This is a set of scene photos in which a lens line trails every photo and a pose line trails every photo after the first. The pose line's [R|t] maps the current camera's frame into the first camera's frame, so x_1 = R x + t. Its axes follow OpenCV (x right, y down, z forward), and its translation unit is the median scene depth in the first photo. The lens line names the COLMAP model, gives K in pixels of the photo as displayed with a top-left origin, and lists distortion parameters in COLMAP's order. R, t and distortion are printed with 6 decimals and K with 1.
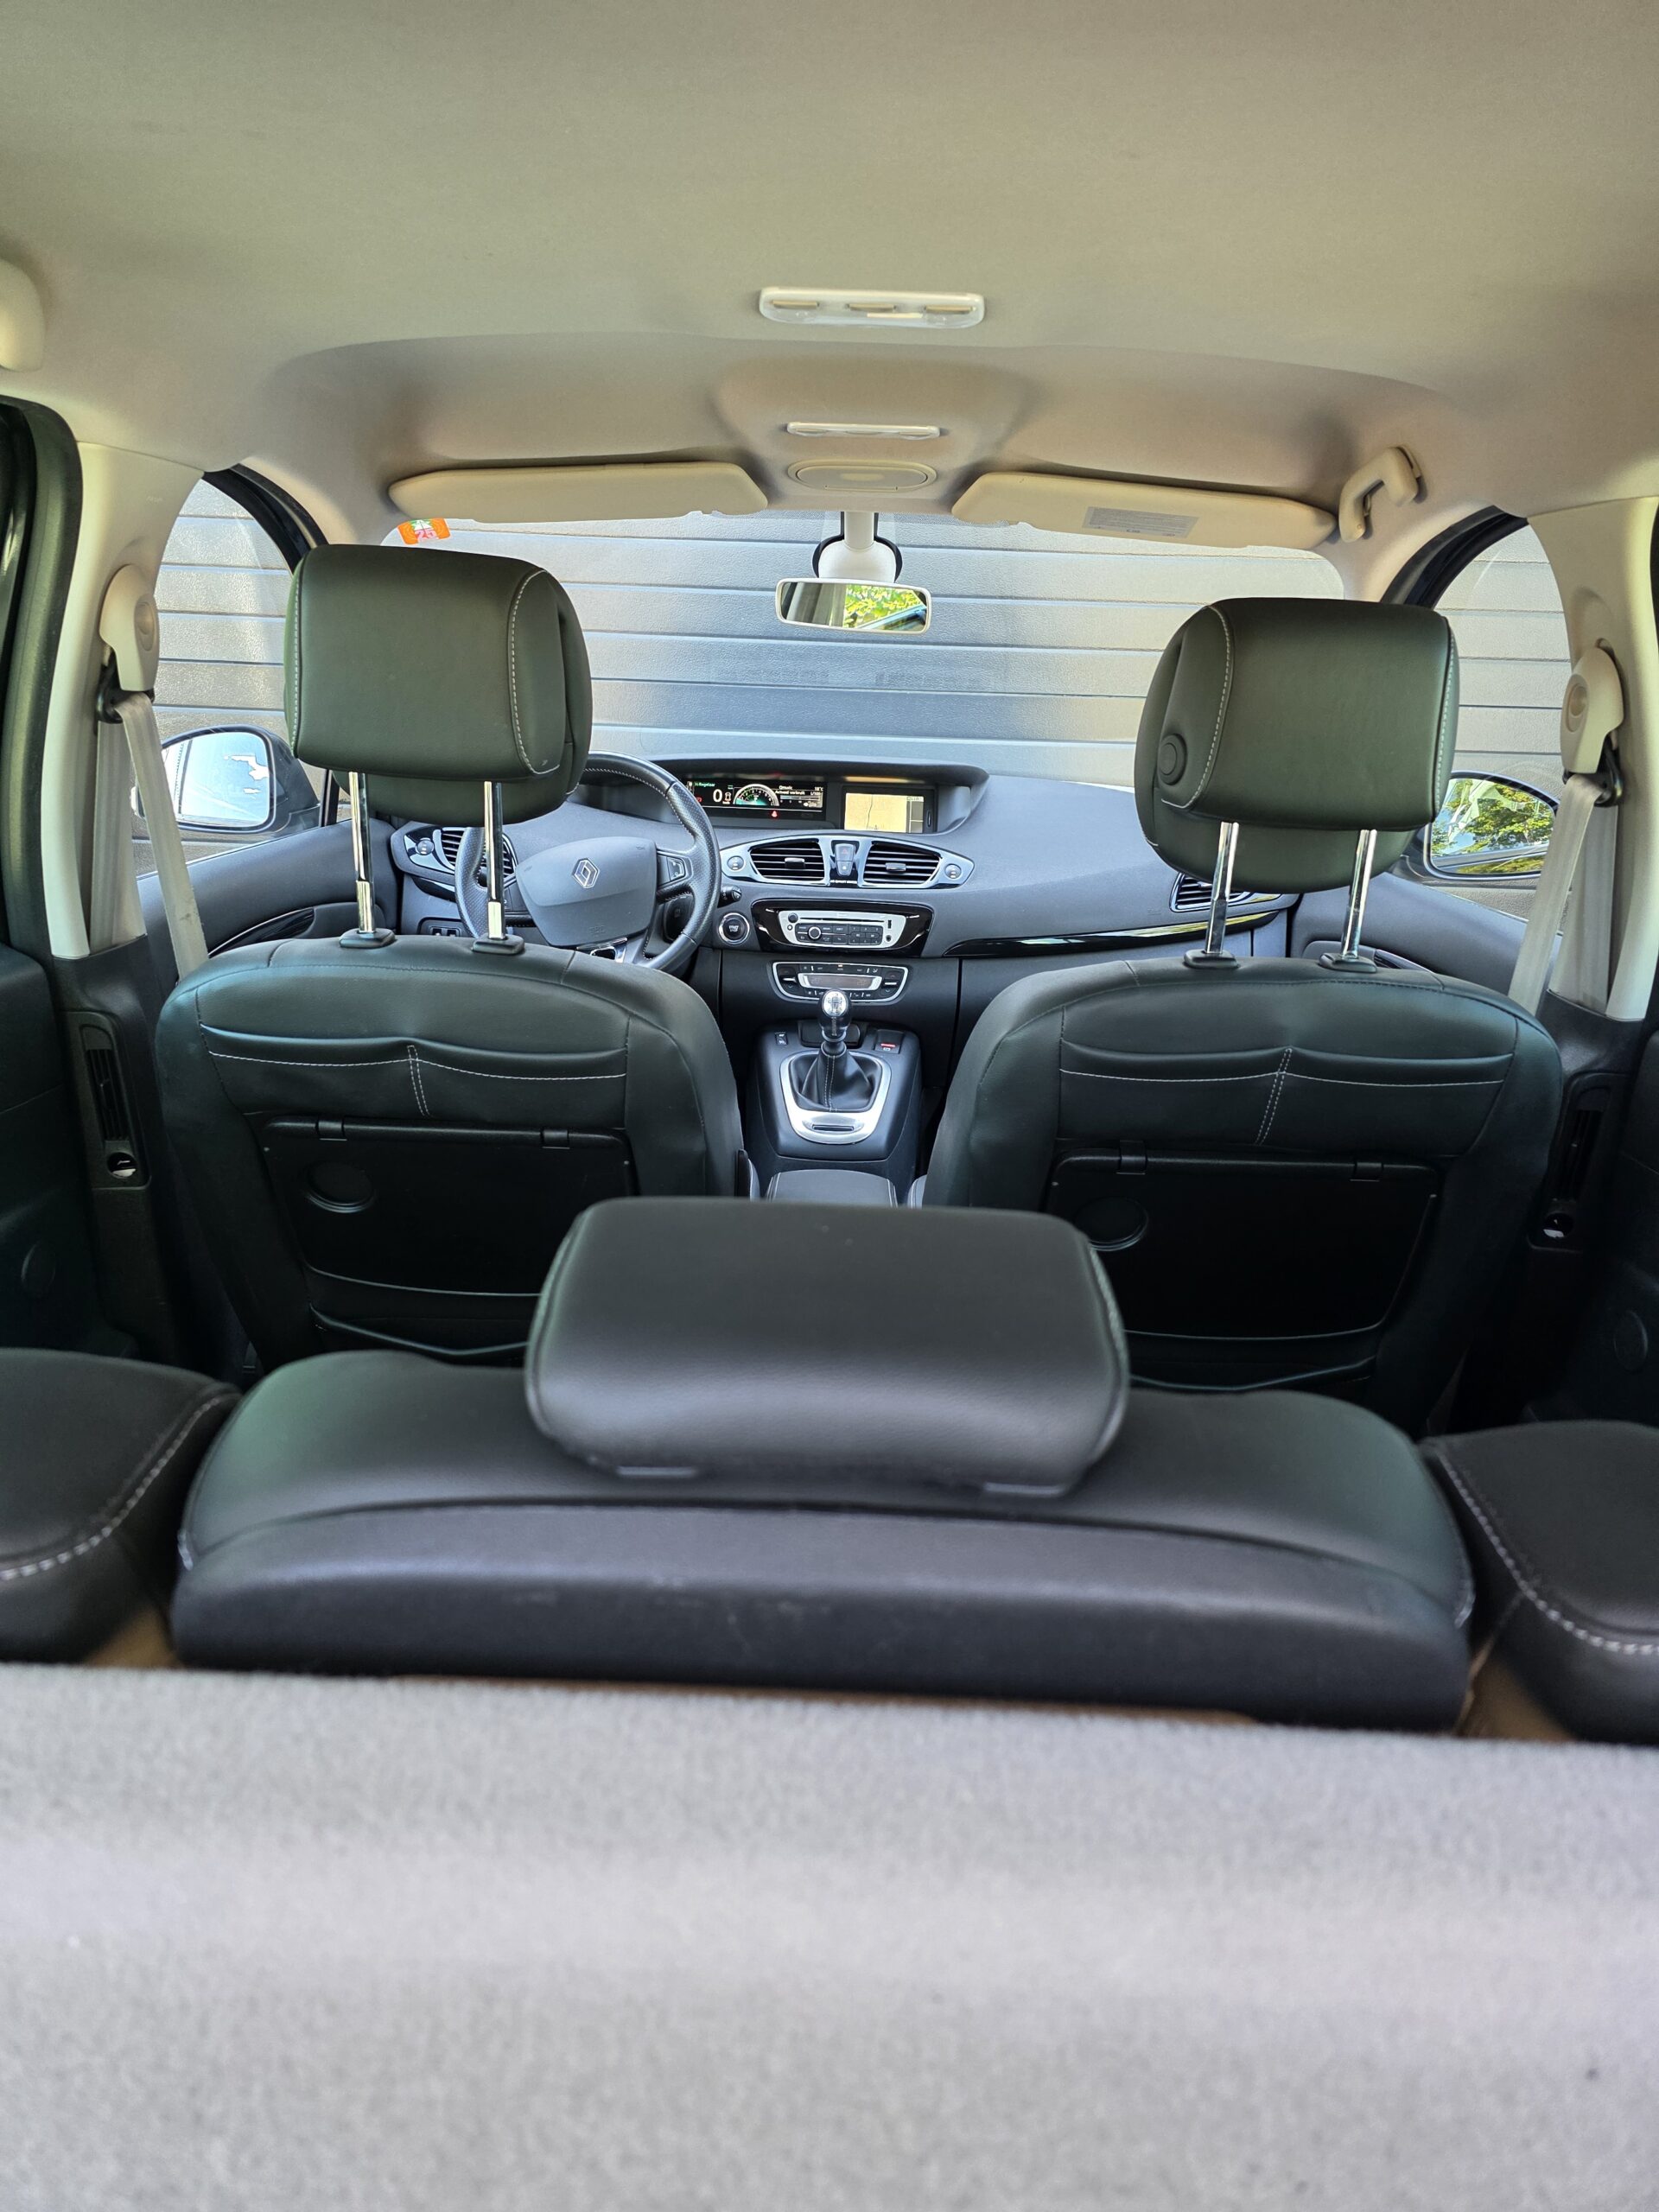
lens RADIAL K [[1500.5, 0, 833.2], [0, 1500.5, 1109.3], [0, 0, 1]] dist [0.047493, -0.044215]
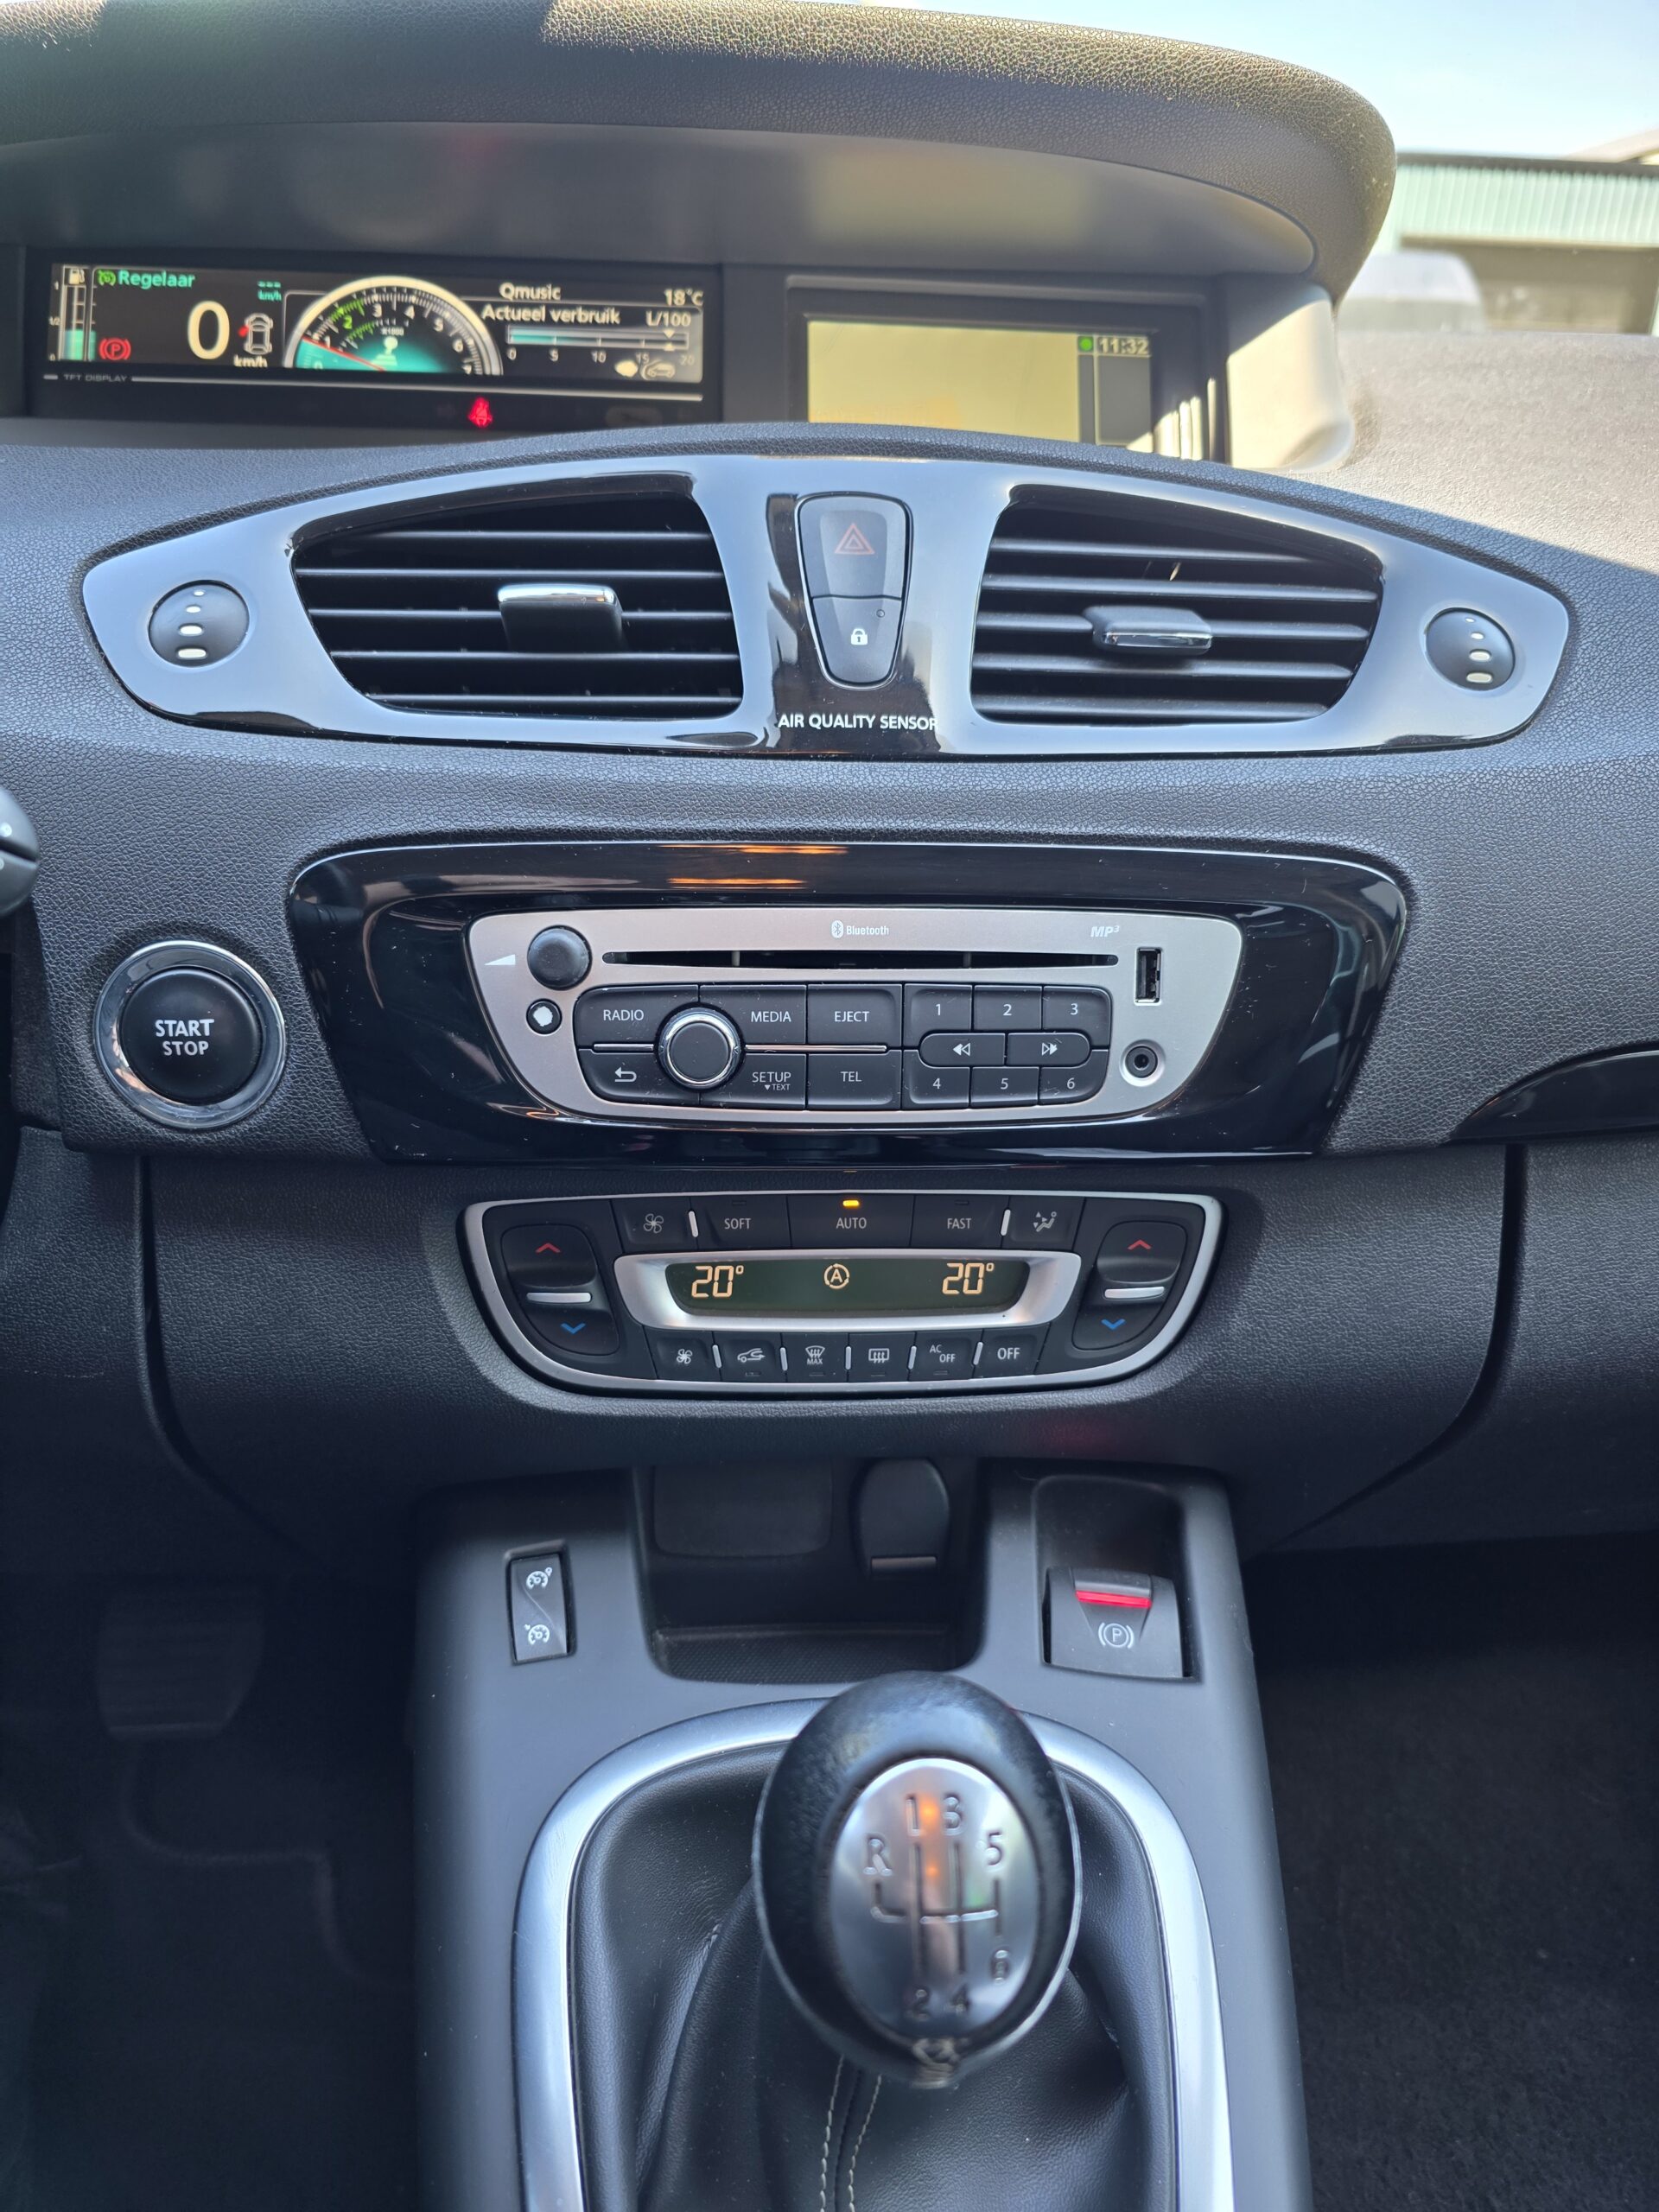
lens RADIAL K [[1475.6, 0, 825.5], [0, 1475.6, 1044.4], [0, 0, 1]] dist [0.050286, -0.039032]
pose [[0.996108, -0.040278, 0.078402, -0.010962], [0.035482, 0.997468, 0.061628, -0.125341], [-0.080686, -0.058606, 0.995015, 0.829501]]
